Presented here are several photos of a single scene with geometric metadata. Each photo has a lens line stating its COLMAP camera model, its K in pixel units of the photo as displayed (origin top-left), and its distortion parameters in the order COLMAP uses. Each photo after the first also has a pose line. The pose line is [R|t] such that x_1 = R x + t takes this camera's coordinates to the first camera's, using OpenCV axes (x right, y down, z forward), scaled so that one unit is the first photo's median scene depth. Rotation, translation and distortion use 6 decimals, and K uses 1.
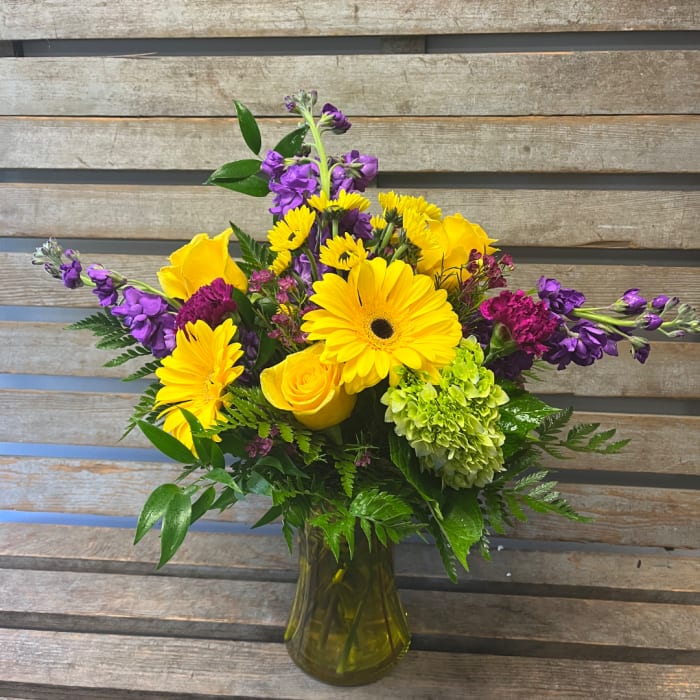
lens RADIAL K [[737.6, 0, 348.7], [0, 737.6, 361.5], [0, 0, 1]] dist [0.023836, -0.005512]
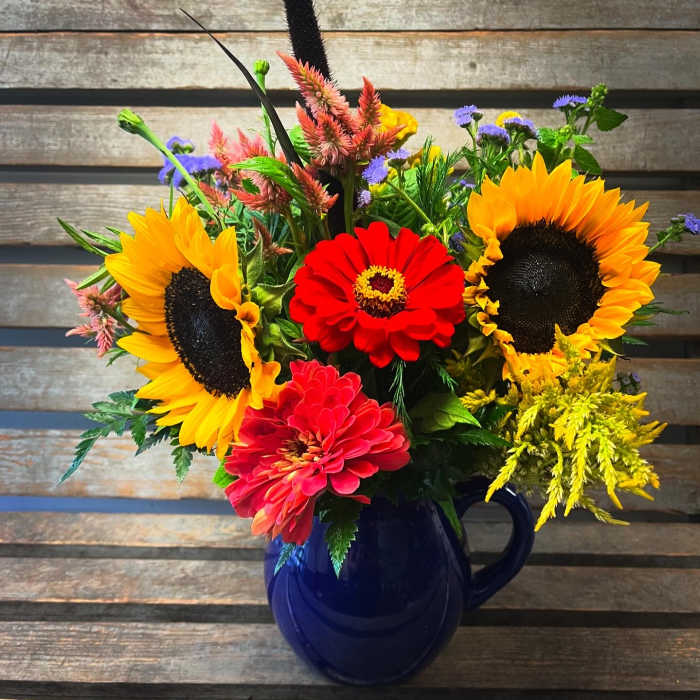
lens RADIAL K [[737.6, 0, 348.7], [0, 737.6, 361.5], [0, 0, 1]] dist [0.023836, -0.005512]
pose [[0.997165, -0.003033, 0.075190, 0.019965], [0.012992, 0.991122, -0.132320, 0.189369], [-0.074122, 0.132922, 0.988351, 0.163525]]
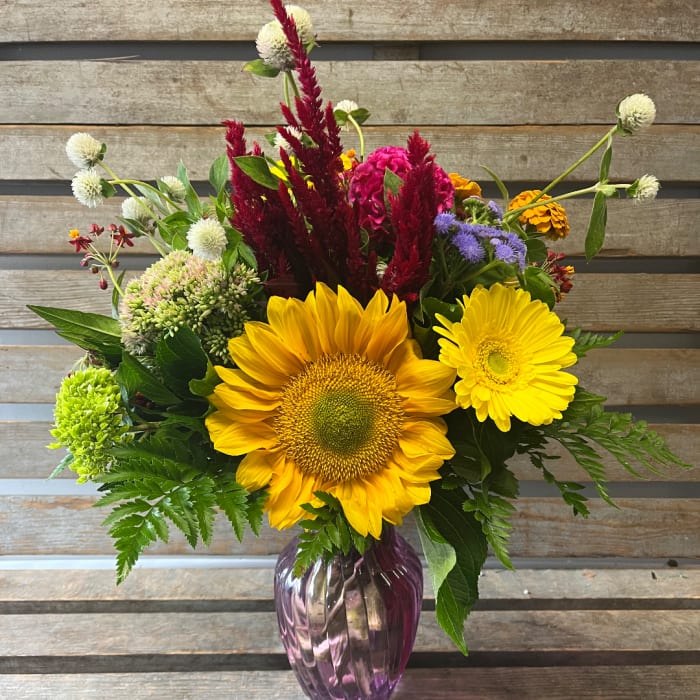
lens RADIAL K [[740.5, 0, 355.8], [0, 740.5, 408.6], [0, 0, 1]] dist [0.022587, 0.012894]
pose [[0.994160, -0.024317, 0.105145, -0.096166], [0.030309, 0.997983, -0.055773, 0.096253], [-0.103577, 0.058634, 0.992892, 0.053386]]
